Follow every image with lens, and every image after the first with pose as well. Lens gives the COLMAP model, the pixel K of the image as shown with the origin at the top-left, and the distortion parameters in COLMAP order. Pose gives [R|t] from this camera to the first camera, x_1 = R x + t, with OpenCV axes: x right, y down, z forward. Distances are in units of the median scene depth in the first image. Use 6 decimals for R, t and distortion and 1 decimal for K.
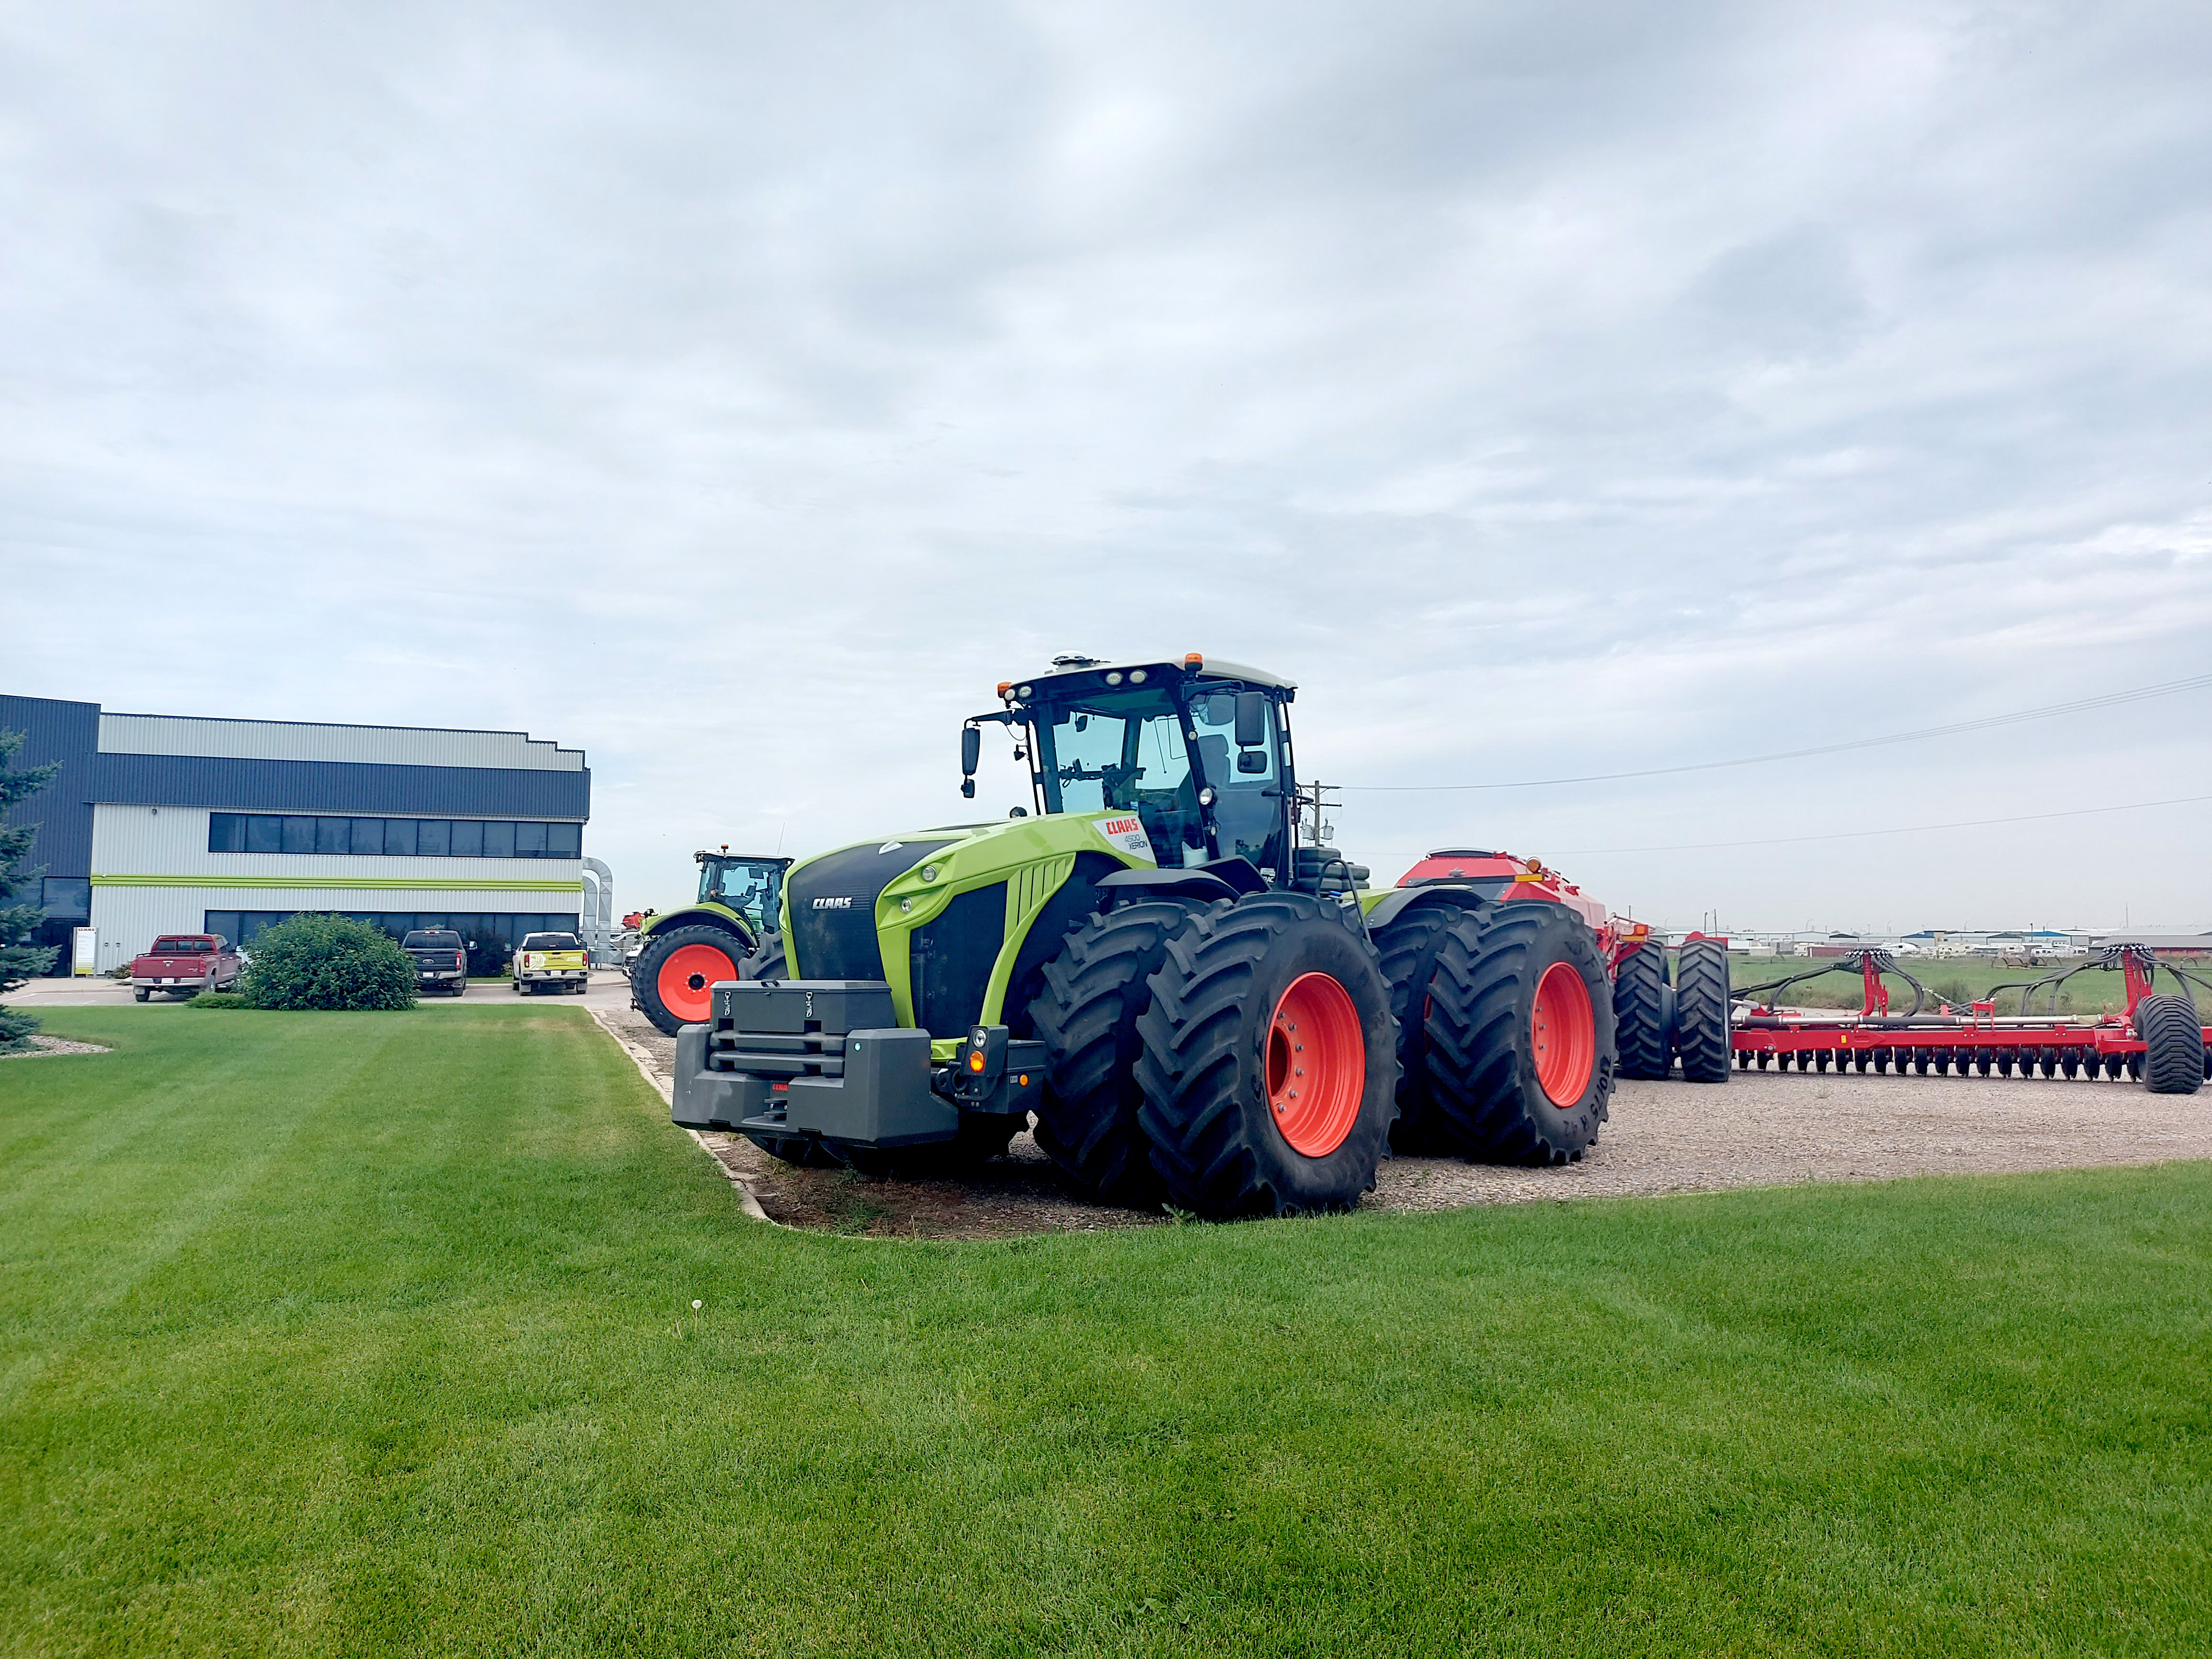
lens RADIAL K [[1651.2, 0, 1213.8], [0, 1651.2, 823.5], [0, 0, 1]] dist [0.086433, -0.089124]
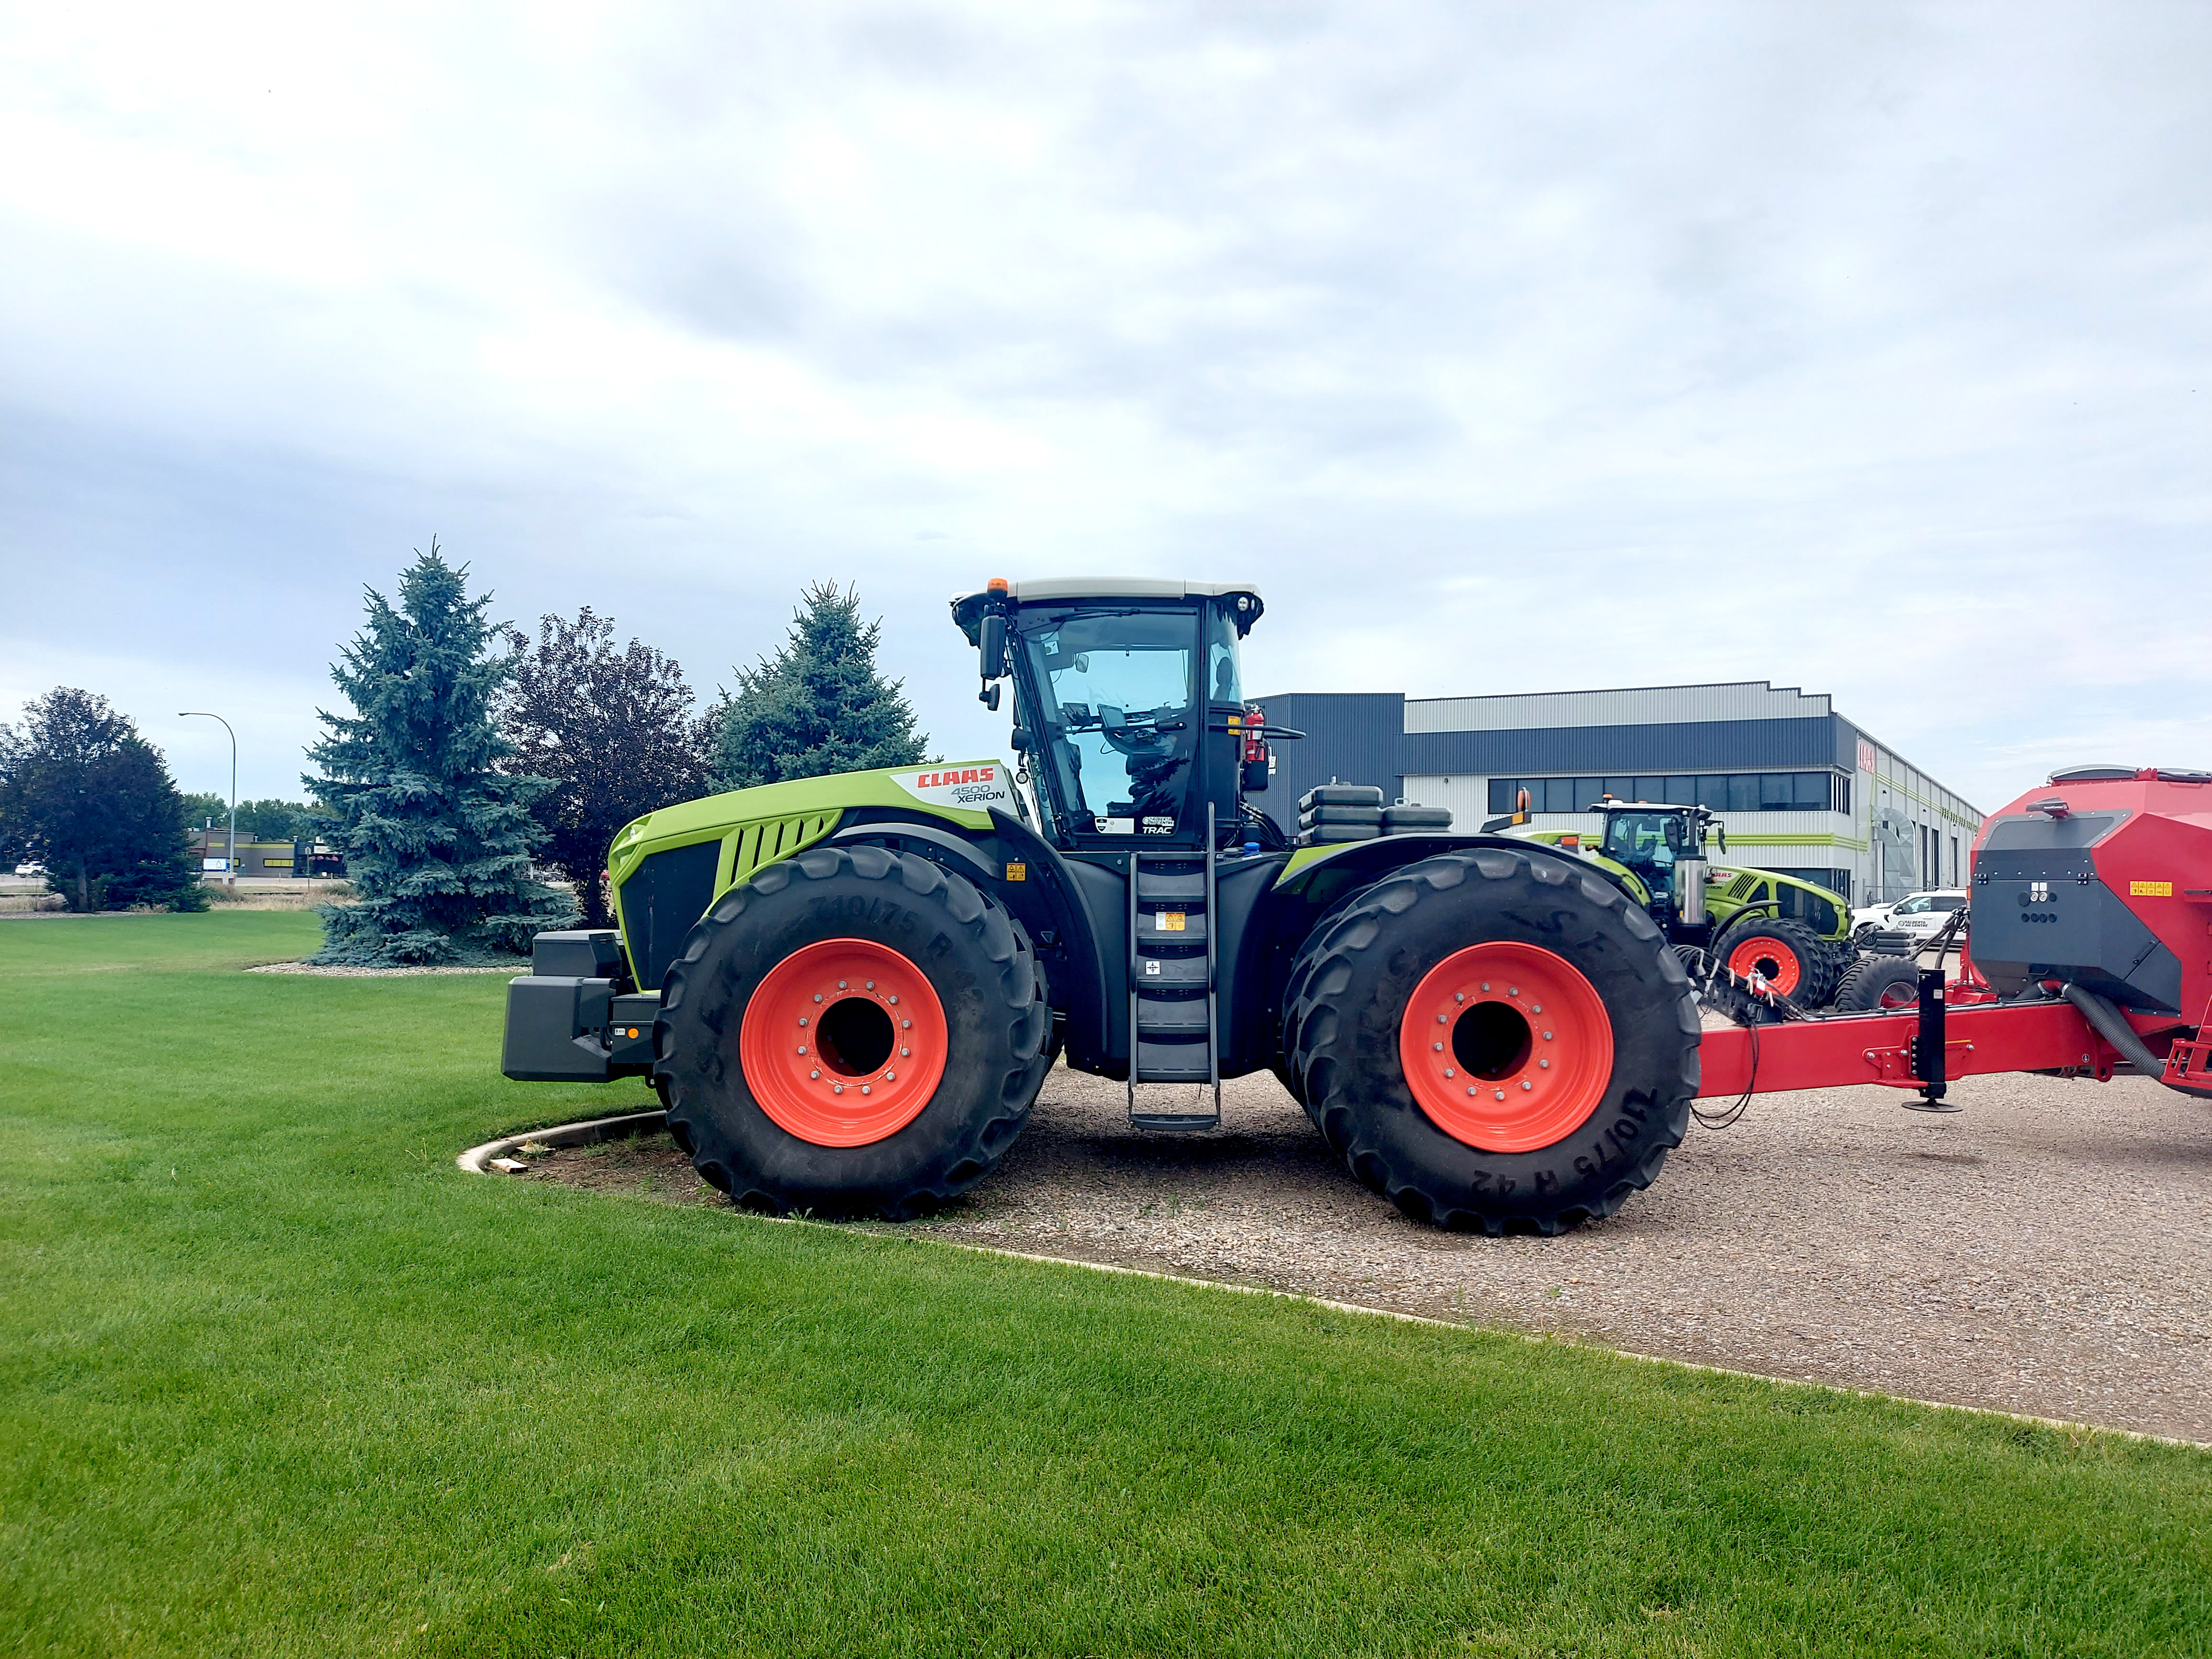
lens RADIAL K [[1658.6, 0, 1103.0], [0, 1658.6, 888.1], [0, 0, 1]] dist [0.048937, -0.002756]
pose [[0.621033, 0.006645, -0.783756, 0.132115], [0.045817, 0.997946, 0.044765, 0.004771], [0.782444, -0.063710, 0.619453, 0.089144]]
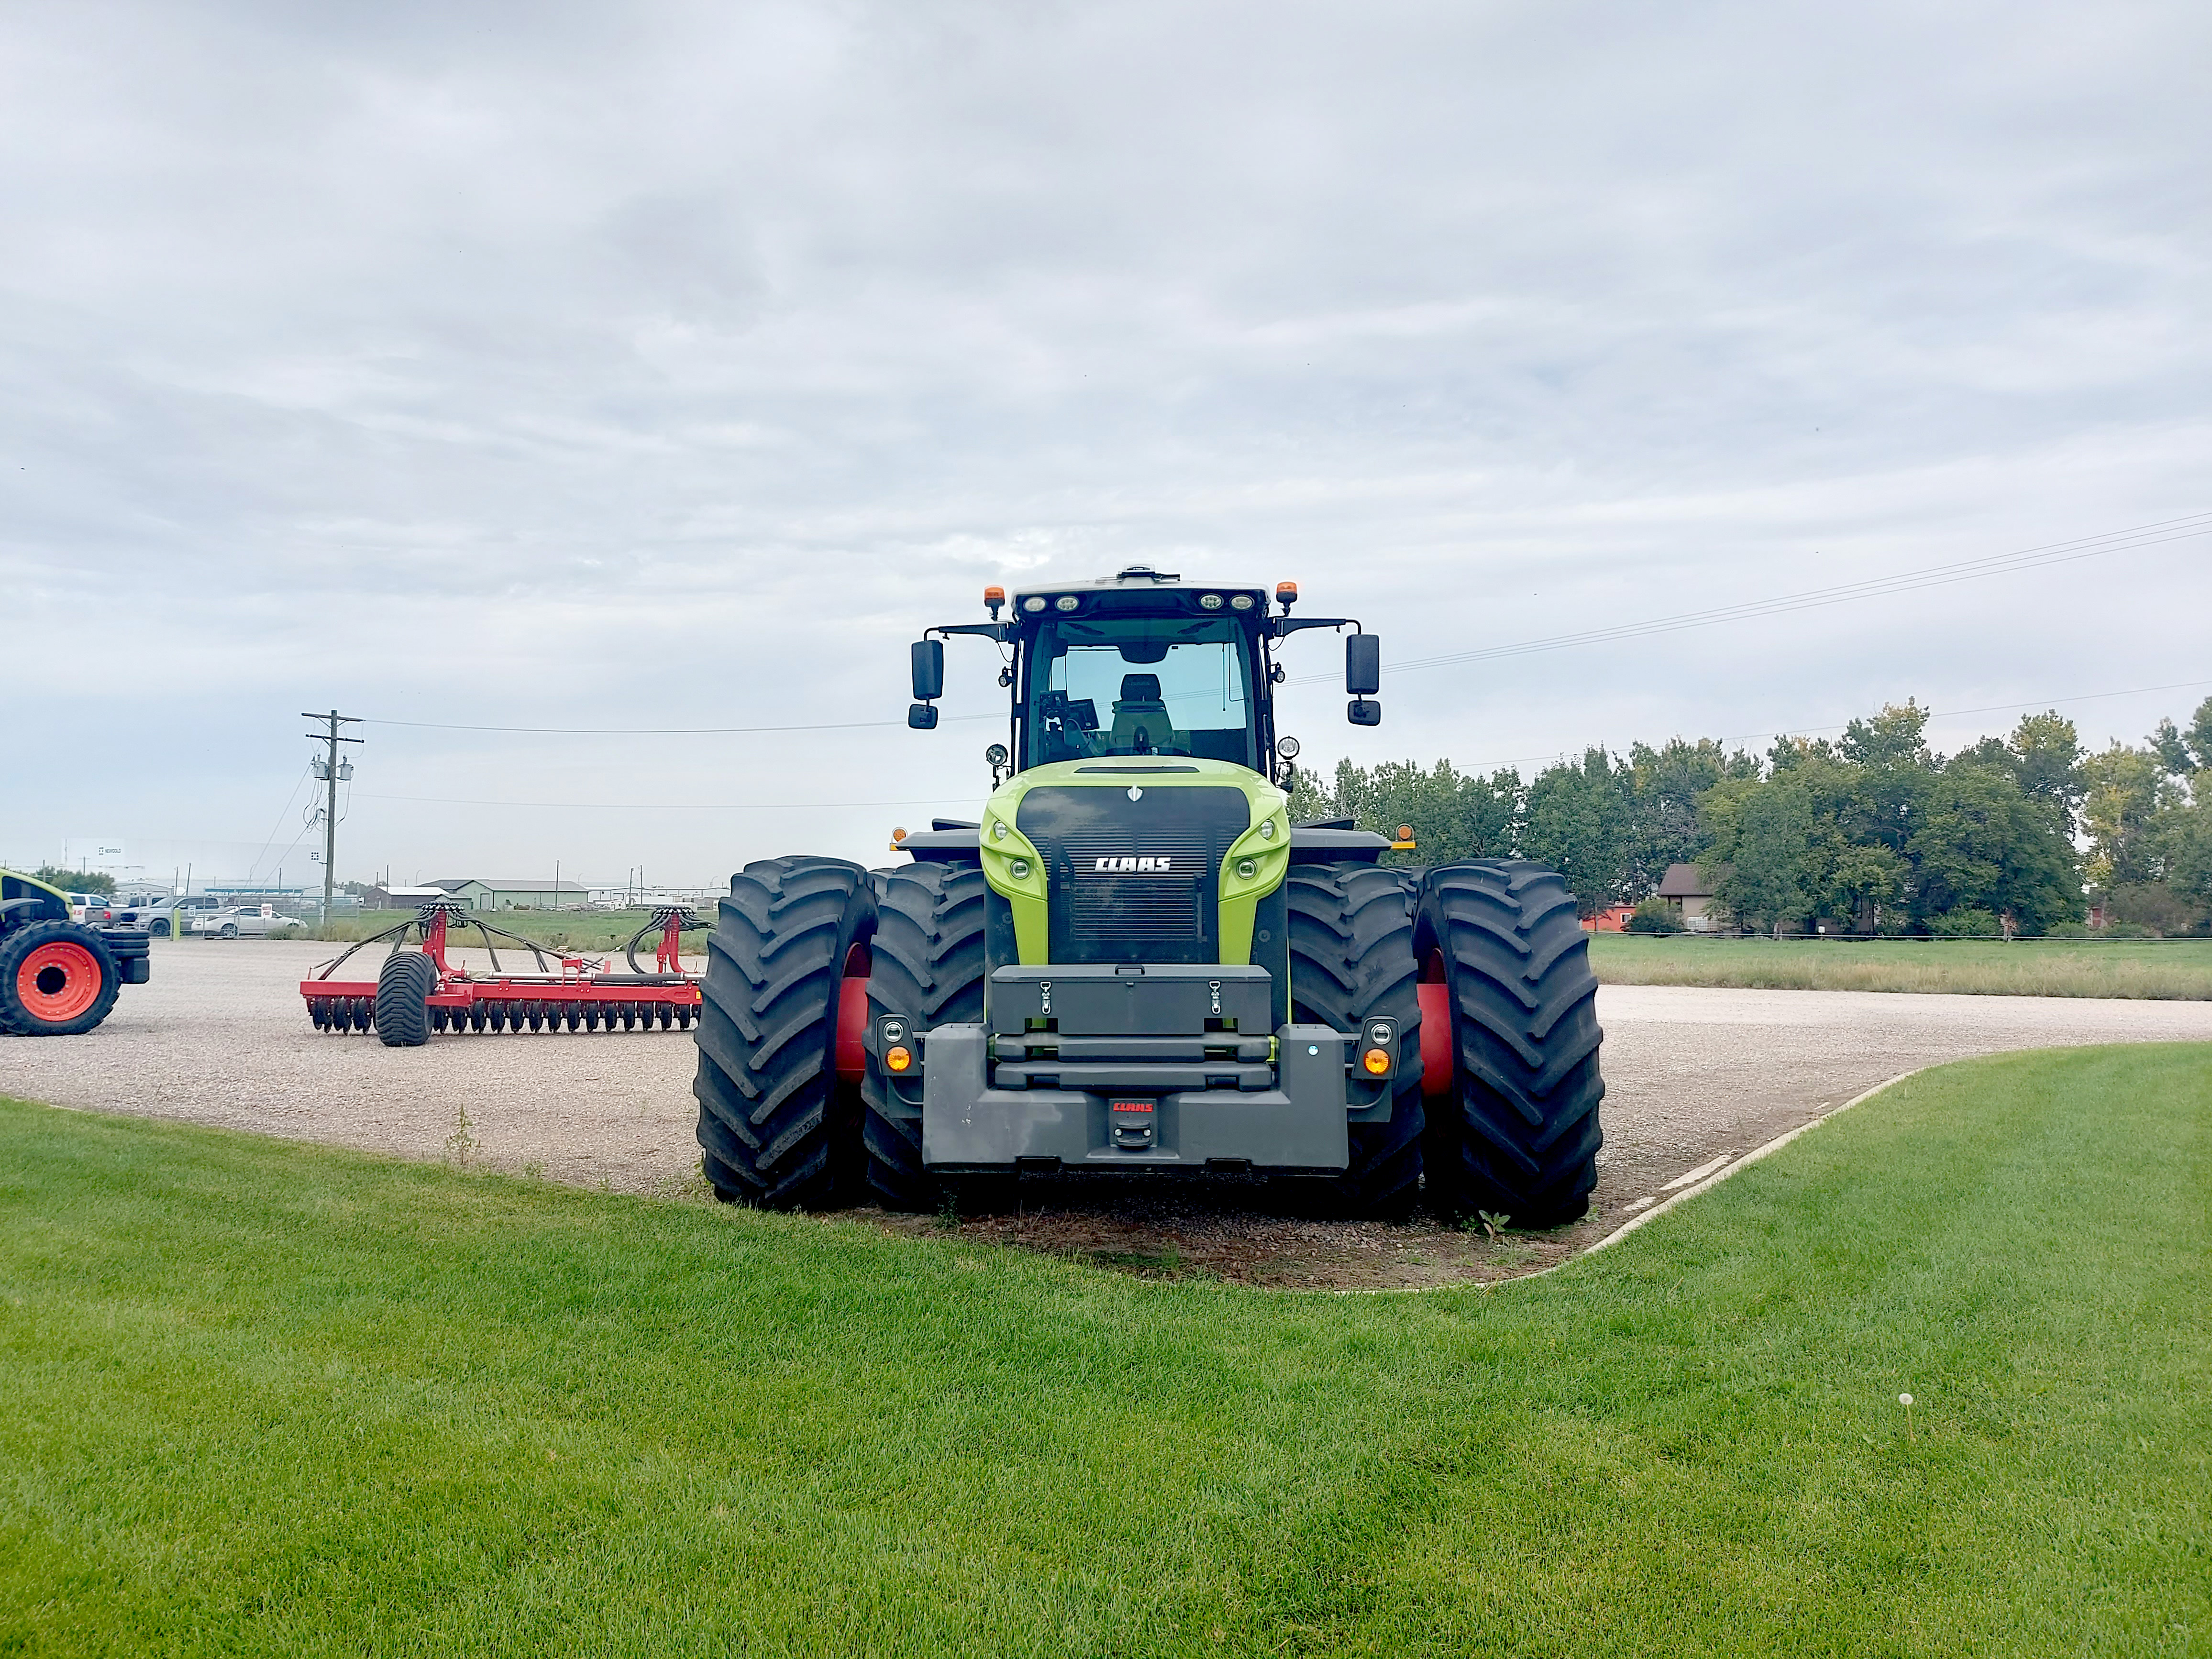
lens RADIAL K [[1658.6, 0, 1103.0], [0, 1658.6, 888.1], [0, 0, 1]] dist [0.048937, -0.002756]
pose [[0.823476, 0.012969, 0.567203, -0.102561], [-0.049606, 0.997556, 0.049210, 0.003329], [-0.565178, -0.068660, 0.822107, 0.057489]]
